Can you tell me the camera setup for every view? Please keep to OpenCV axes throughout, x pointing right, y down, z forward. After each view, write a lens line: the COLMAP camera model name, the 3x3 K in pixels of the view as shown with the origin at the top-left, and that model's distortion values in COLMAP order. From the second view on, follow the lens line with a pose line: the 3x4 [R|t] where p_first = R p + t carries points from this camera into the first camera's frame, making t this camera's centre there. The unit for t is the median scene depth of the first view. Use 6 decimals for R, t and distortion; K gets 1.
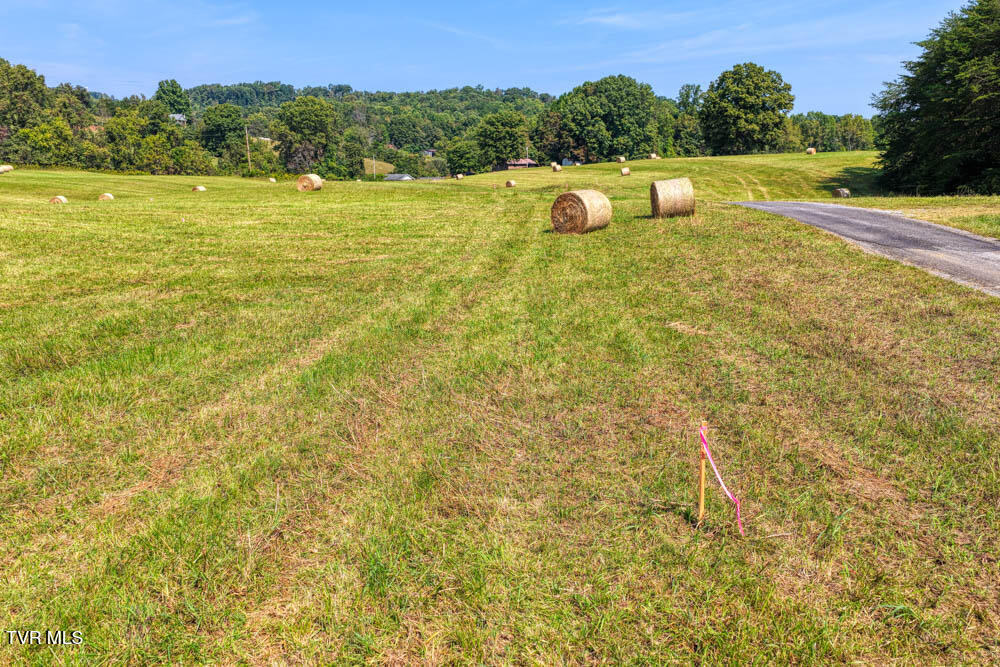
lens RADIAL K [[833.7, 0, 498.2], [0, 833.7, 333.0], [0, 0, 1]] dist [-0.017396, 0.046375]
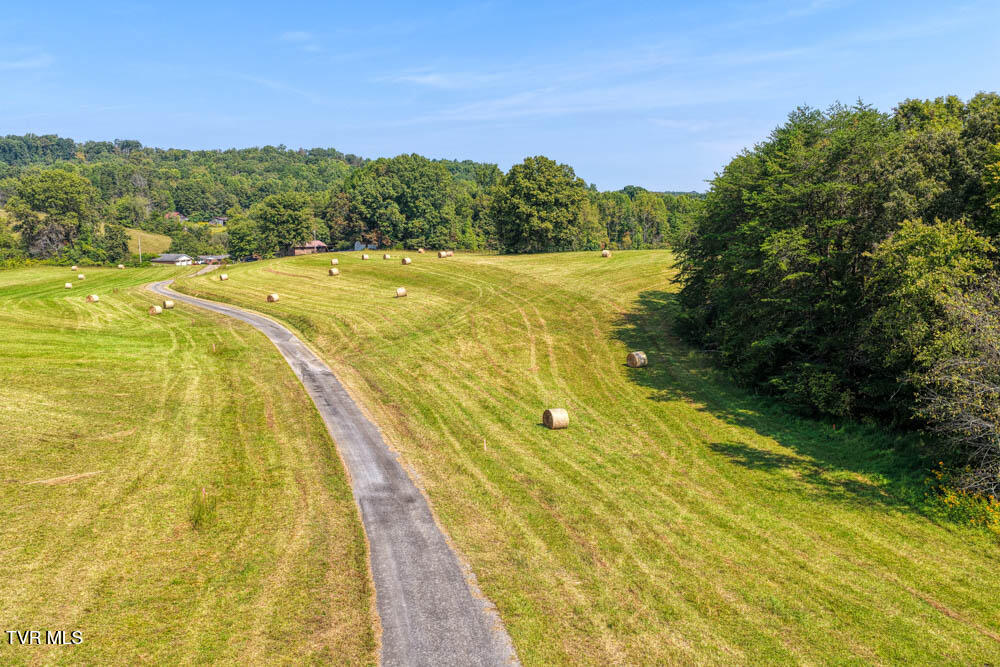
lens RADIAL K [[833.7, 0, 498.4], [0, 833.7, 331.8], [0, 0, 1]] dist [-0.017396, 0.046375]
pose [[0.976409, -0.026357, 0.214316, 0.033701], [0.039805, 0.997483, -0.058674, -0.050934], [-0.212230, 0.065821, 0.975001, 0.073102]]
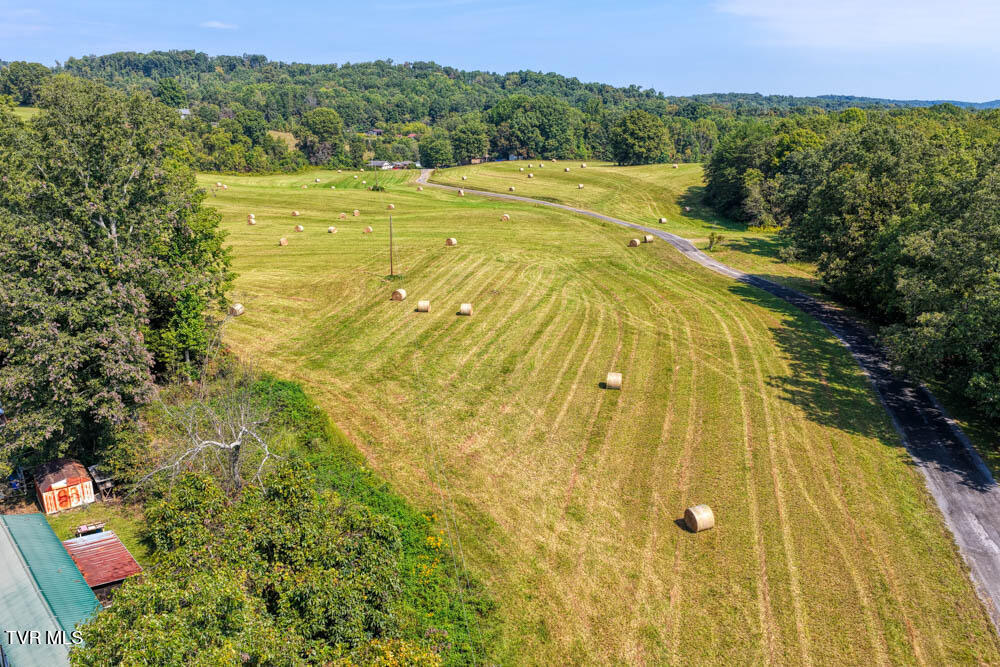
lens RADIAL K [[833.7, 0, 497.9], [0, 833.7, 331.5], [0, 0, 1]] dist [-0.017396, 0.046375]
pose [[0.989174, -0.036308, 0.142182, -0.163629], [0.028067, 0.997831, 0.059542, 0.009200], [-0.144036, -0.054907, 0.988048, -0.446618]]
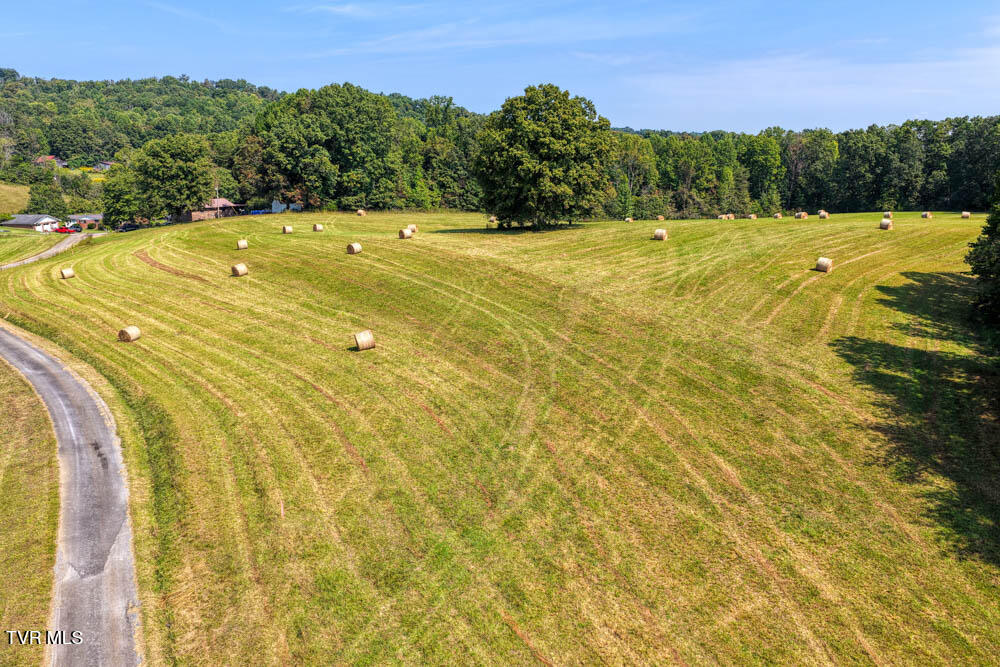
lens RADIAL K [[833.7, 0, 500.5], [0, 833.7, 332.3], [0, 0, 1]] dist [-0.017396, 0.046375]
pose [[0.951881, -0.064955, 0.299507, 0.045179], [0.061435, 0.997887, 0.021167, -0.105353], [-0.300249, -0.001748, 0.953859, 0.280865]]
